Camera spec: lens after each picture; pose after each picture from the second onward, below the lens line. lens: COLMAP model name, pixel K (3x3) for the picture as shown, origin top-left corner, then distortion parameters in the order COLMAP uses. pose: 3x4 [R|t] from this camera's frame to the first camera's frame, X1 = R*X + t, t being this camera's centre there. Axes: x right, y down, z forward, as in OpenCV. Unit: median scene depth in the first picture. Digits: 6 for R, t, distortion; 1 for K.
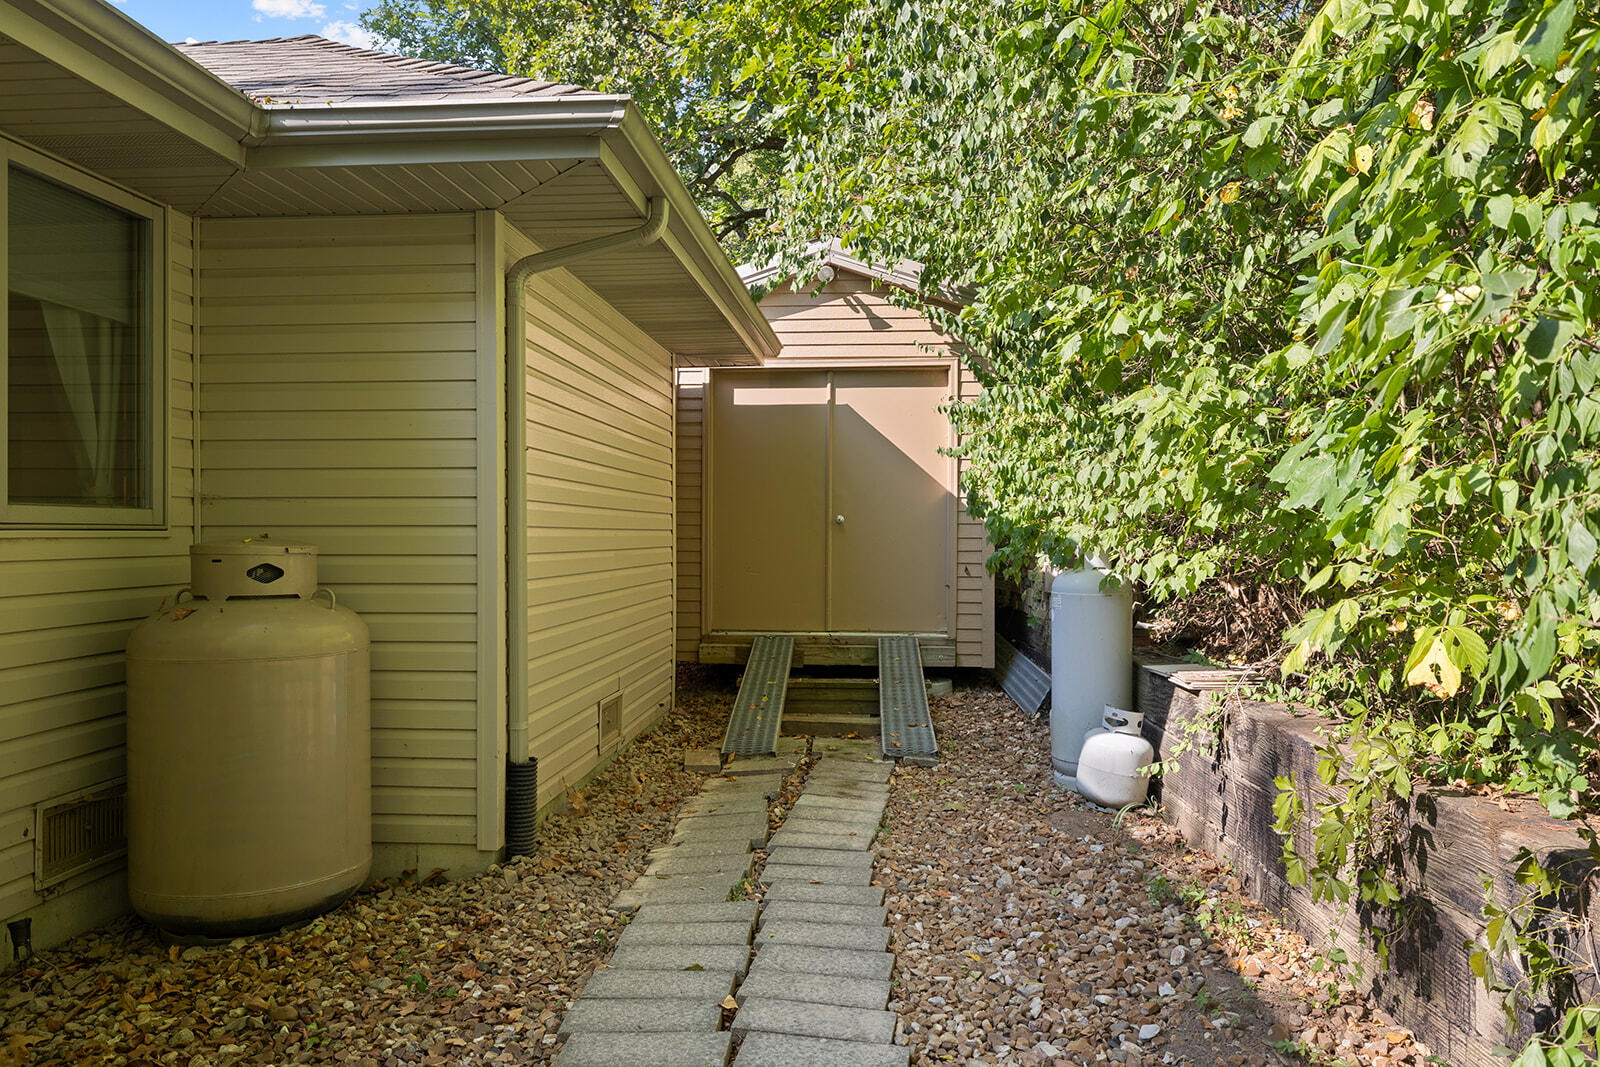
lens RADIAL K [[1107.0, 0, 800.1], [0, 1107.0, 533.6], [0, 0, 1]] dist [0.000214, 0.000009]
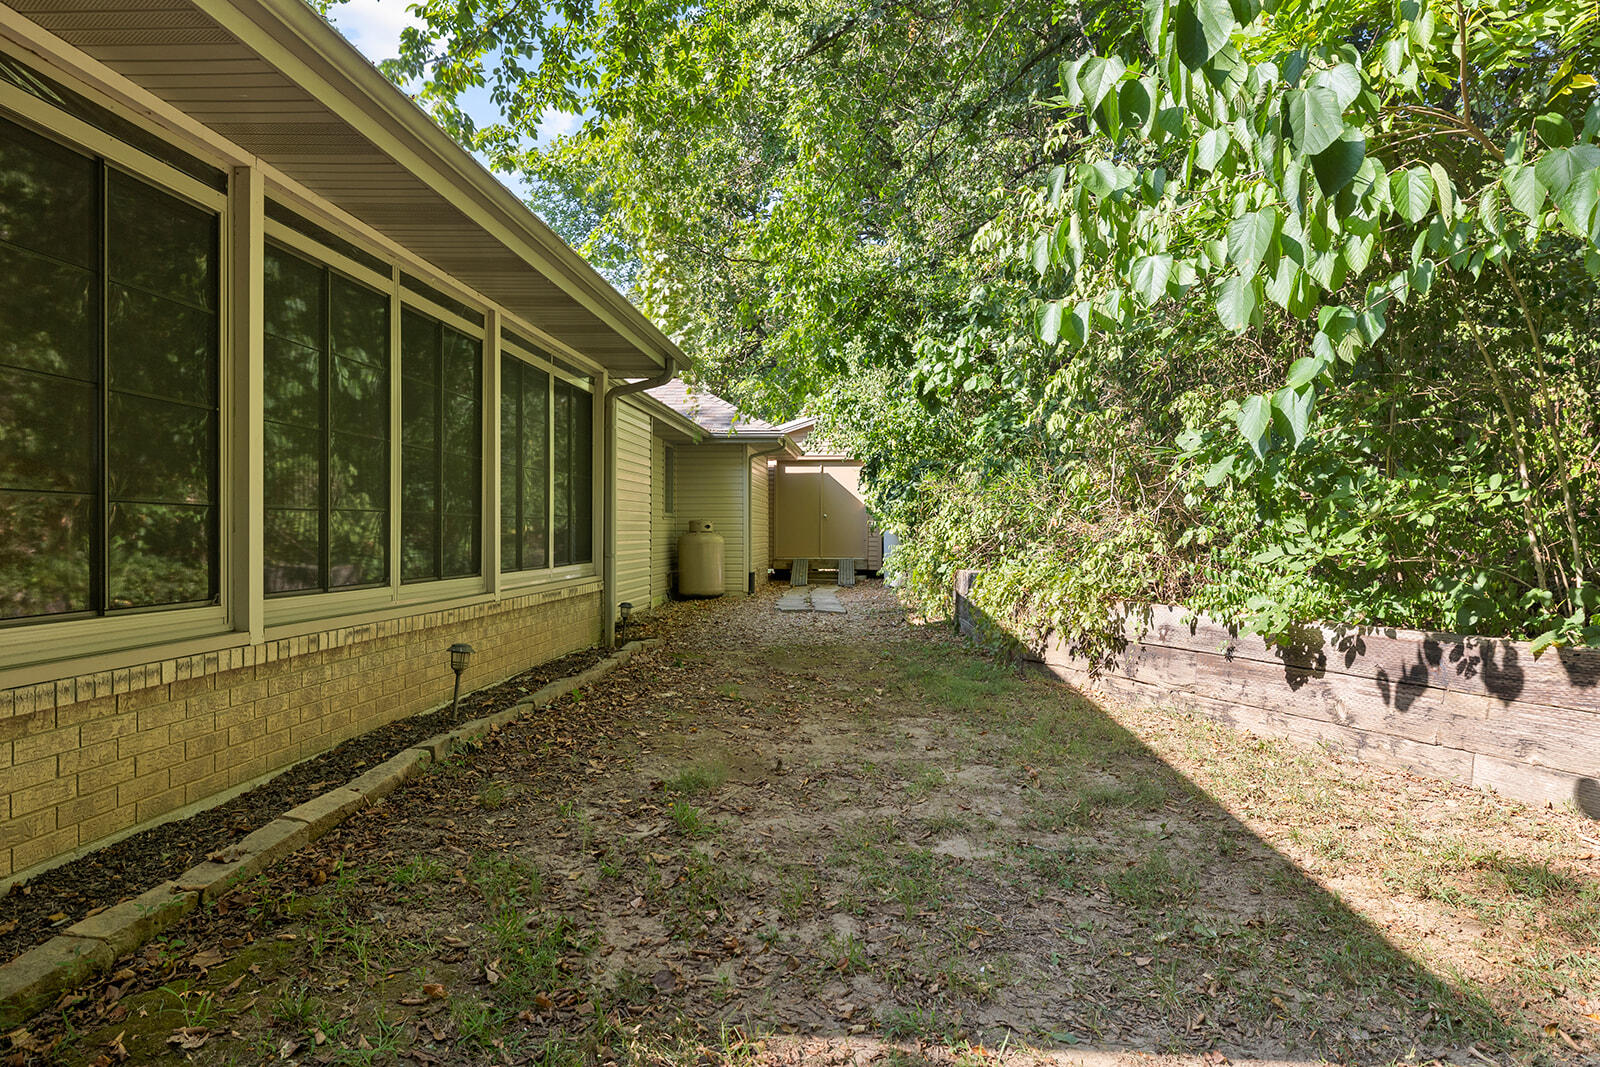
lens RADIAL K [[1060.2, 0, 801.3], [0, 1060.2, 530.7], [0, 0, 1]] dist [0.000176, 0.000007]
pose [[0.999679, -0.001026, 0.025320, -0.089866], [0.000974, 0.999997, 0.002088, 0.021135], [-0.025322, -0.002062, 0.999677, -1.650218]]
